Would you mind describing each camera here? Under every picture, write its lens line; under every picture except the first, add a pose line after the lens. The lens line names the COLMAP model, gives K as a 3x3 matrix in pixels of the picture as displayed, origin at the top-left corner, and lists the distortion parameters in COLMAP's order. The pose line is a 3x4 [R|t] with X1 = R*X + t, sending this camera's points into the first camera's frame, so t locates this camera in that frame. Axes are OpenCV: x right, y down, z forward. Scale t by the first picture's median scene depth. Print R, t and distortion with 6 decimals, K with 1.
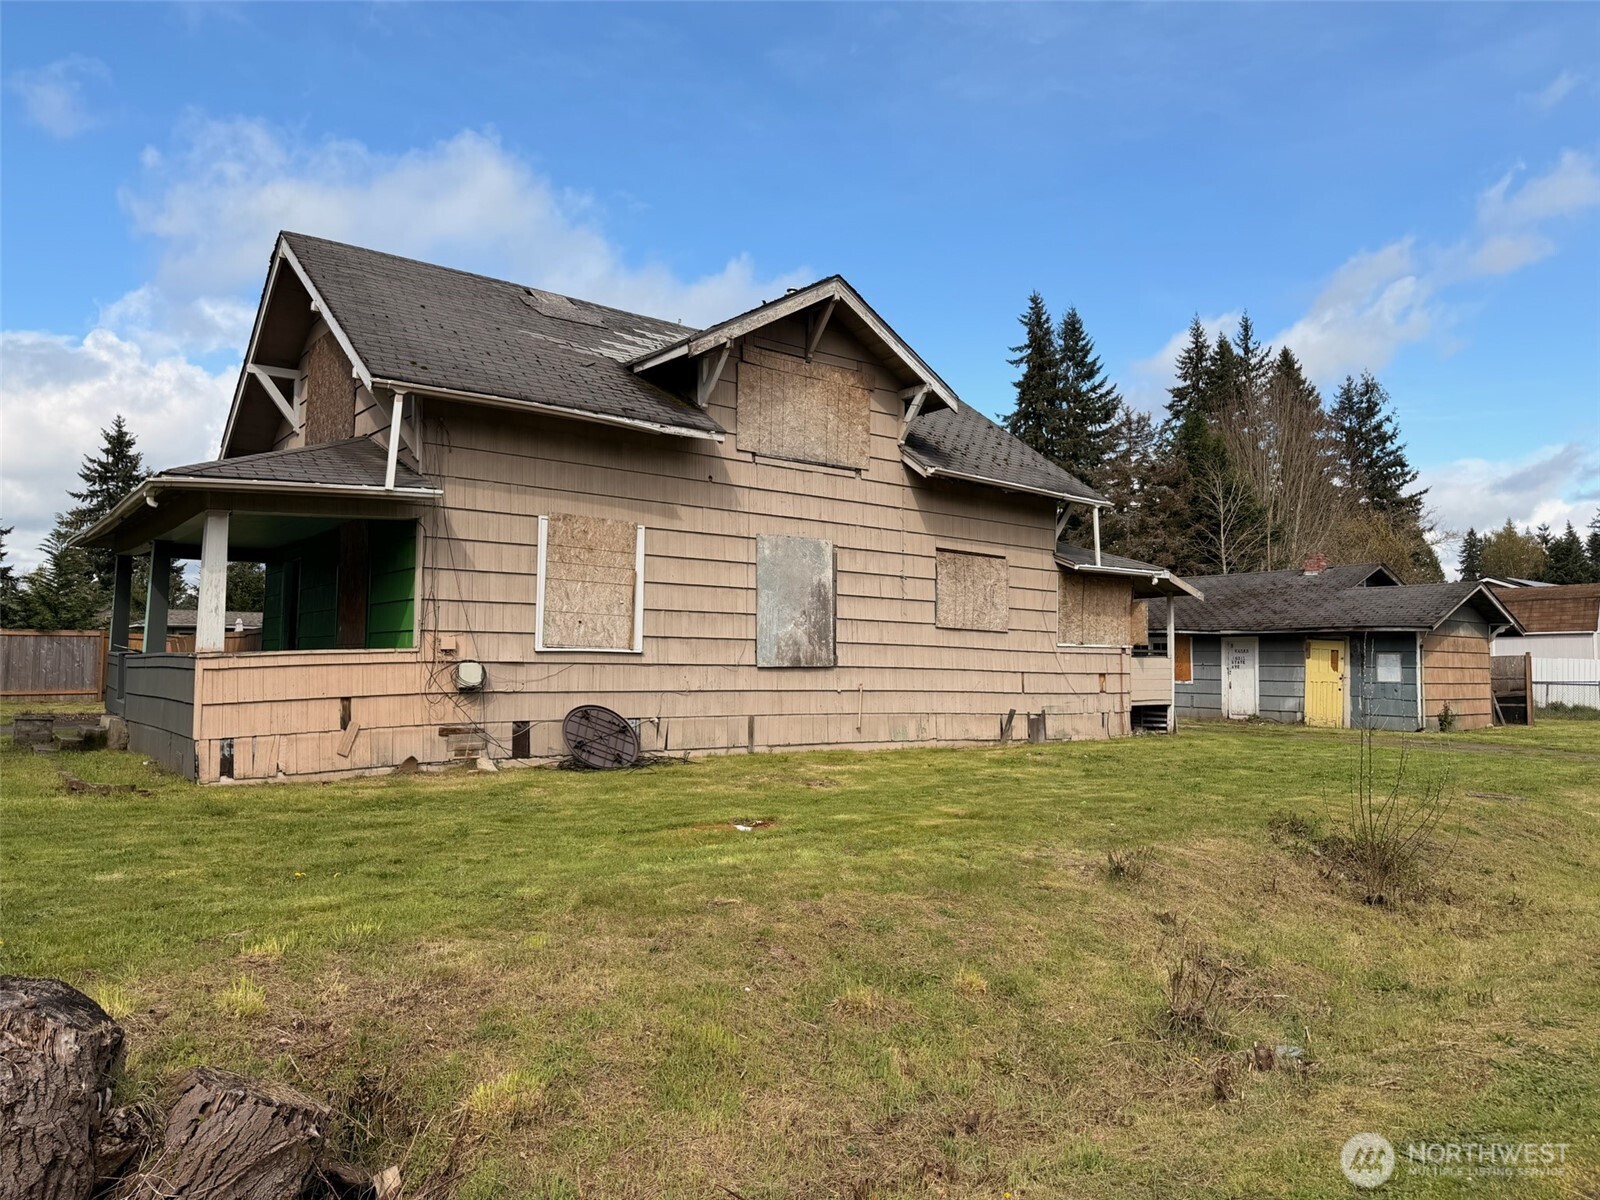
lens RADIAL K [[1117.4, 0, 805.4], [0, 1117.4, 599.3], [0, 0, 1]] dist [0.109865, -0.149925]
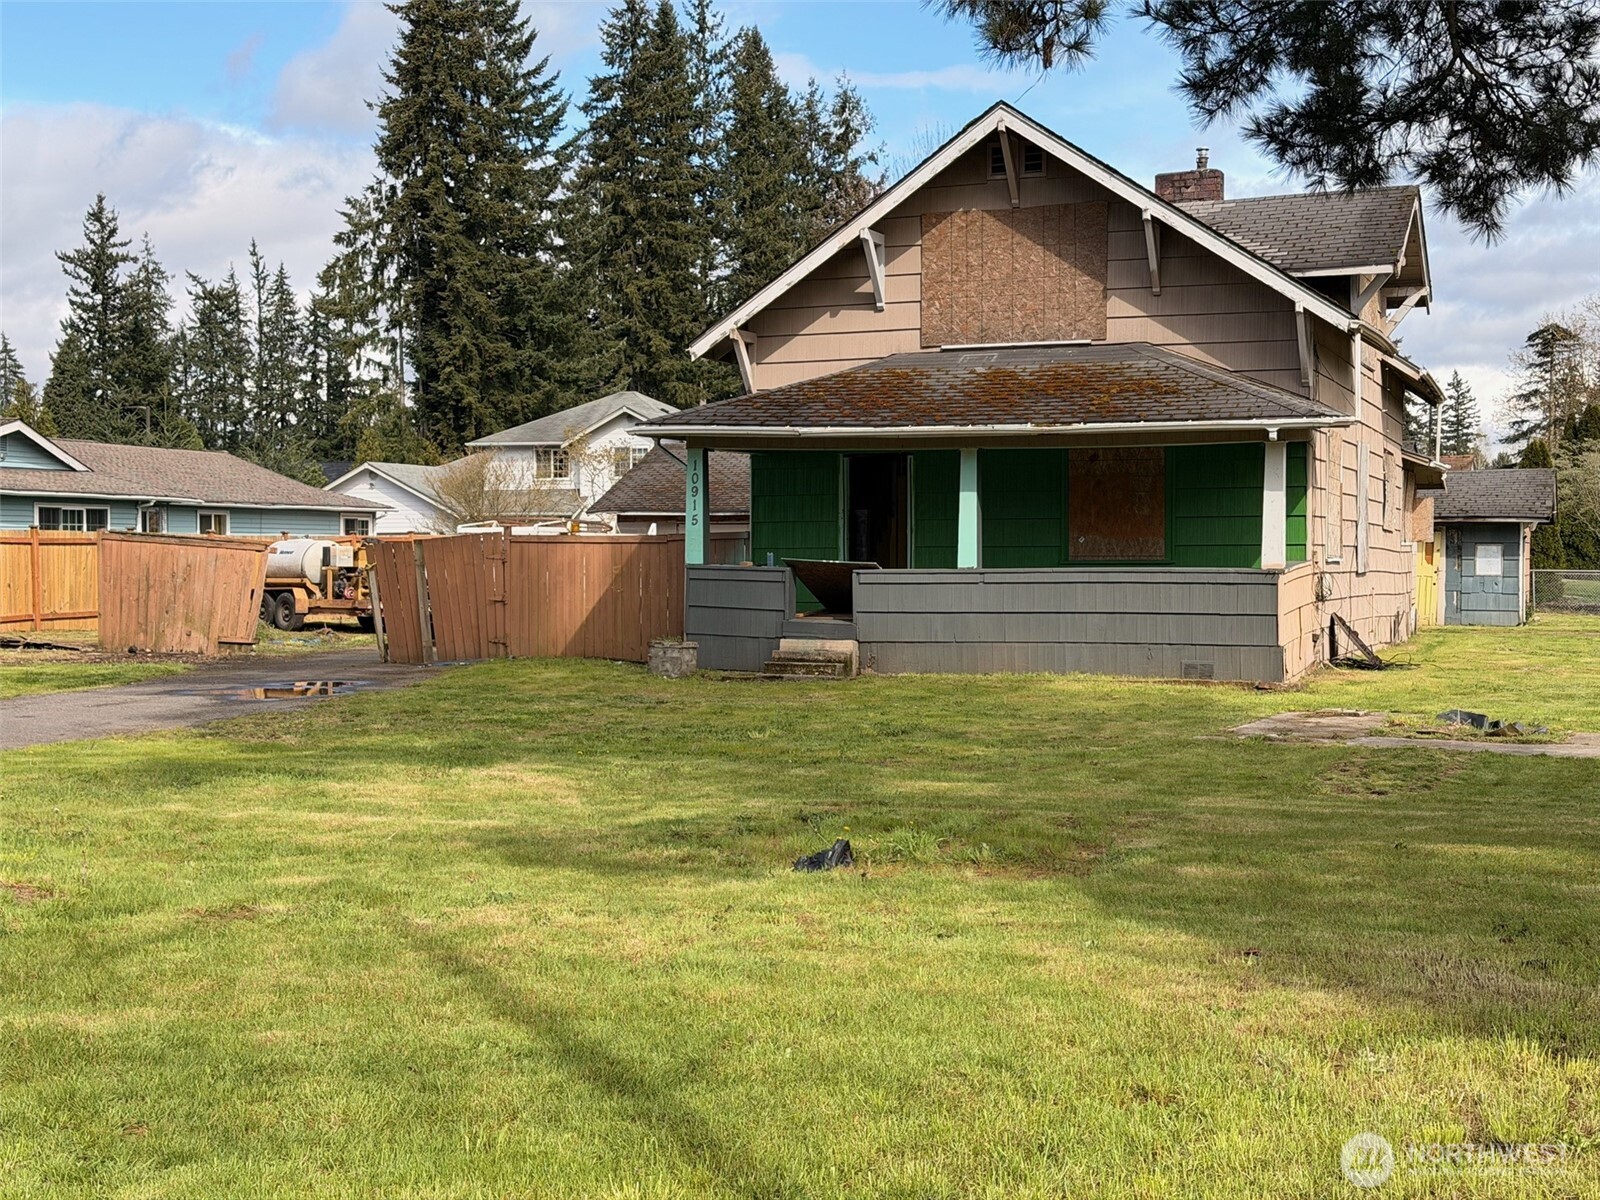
lens RADIAL K [[2231.4, 0, 800.0], [0, 2231.4, 600.0], [0, 0, 1]] dist [0.121328, -0.139138]
pose [[0.850281, -0.022330, 0.525854, -1.393622], [-0.020921, 0.996876, 0.076160, -0.054152], [-0.525912, -0.075759, 0.847158, -0.418747]]
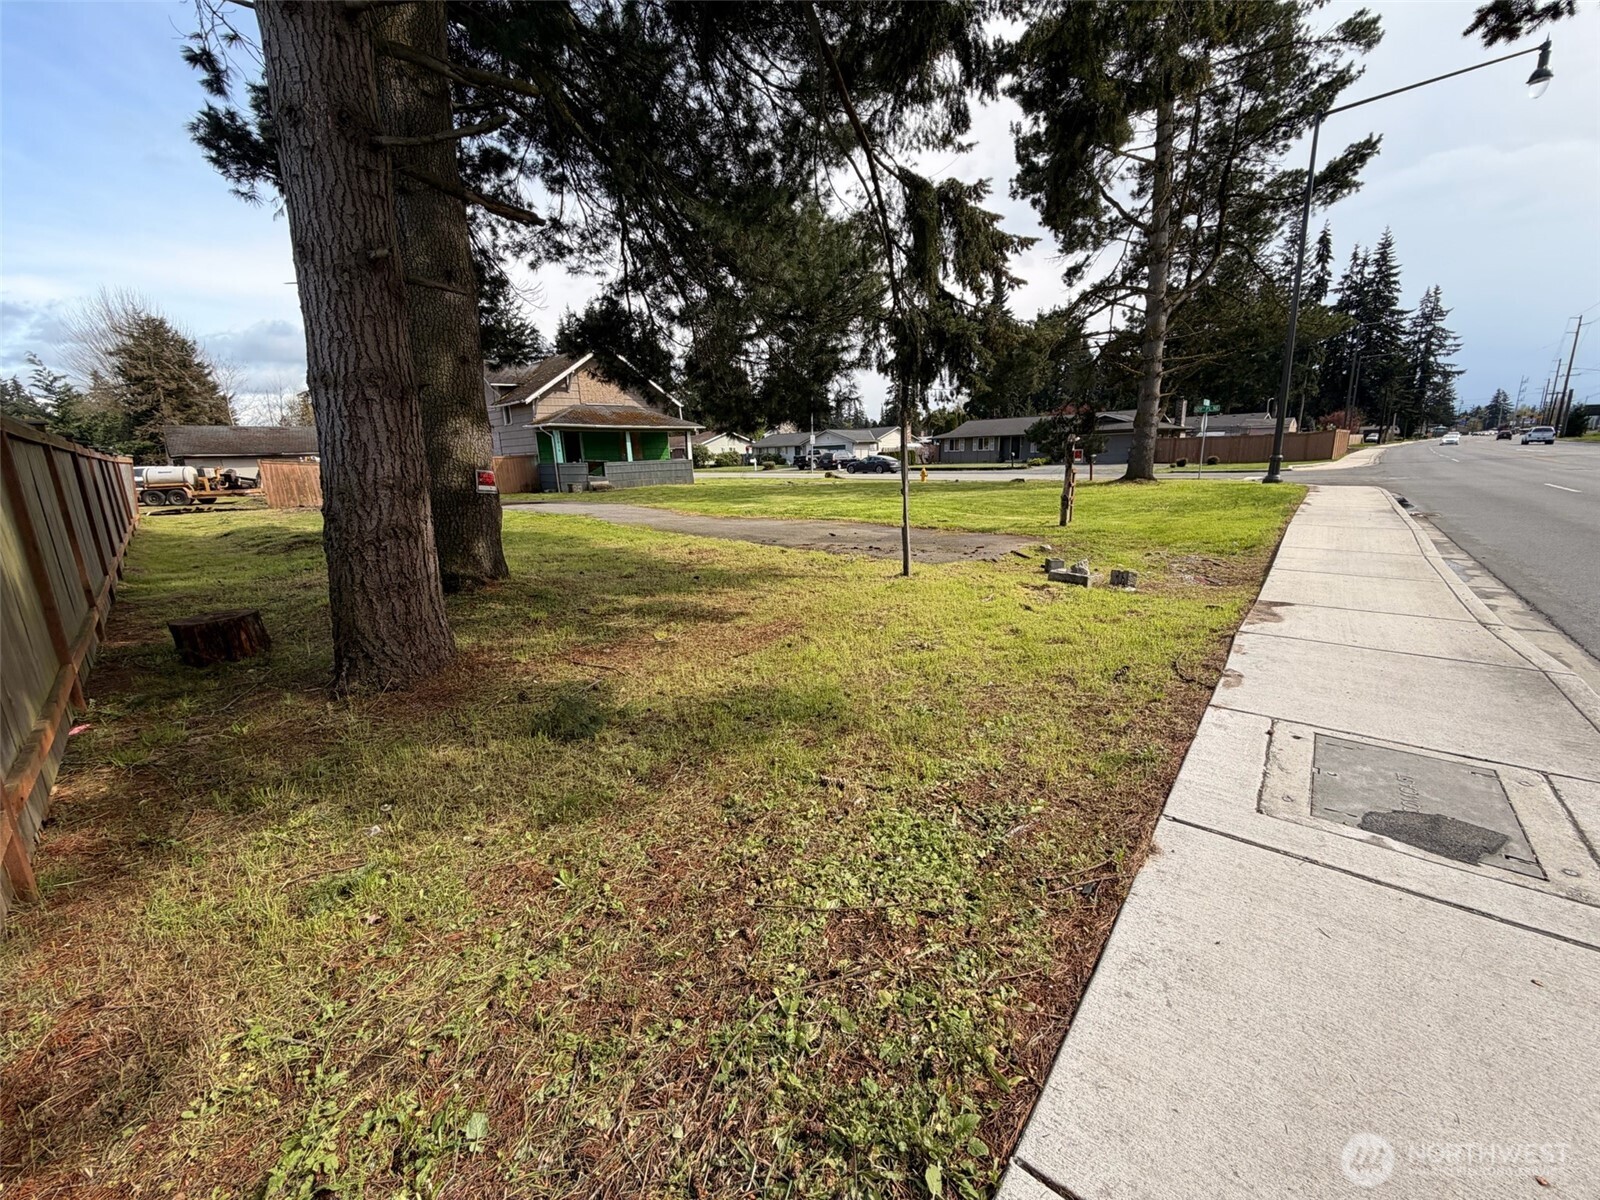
lens RADIAL K [[638.2, 0, 798.7], [0, 638.2, 601.5], [0, 0, 1]] dist [0.003804, 0.000179]
pose [[-0.106607, -0.231388, 0.967003, -2.389252], [-0.026833, 0.972861, 0.229831, -0.004053], [-0.993939, -0.001446, -0.109922, 0.553964]]
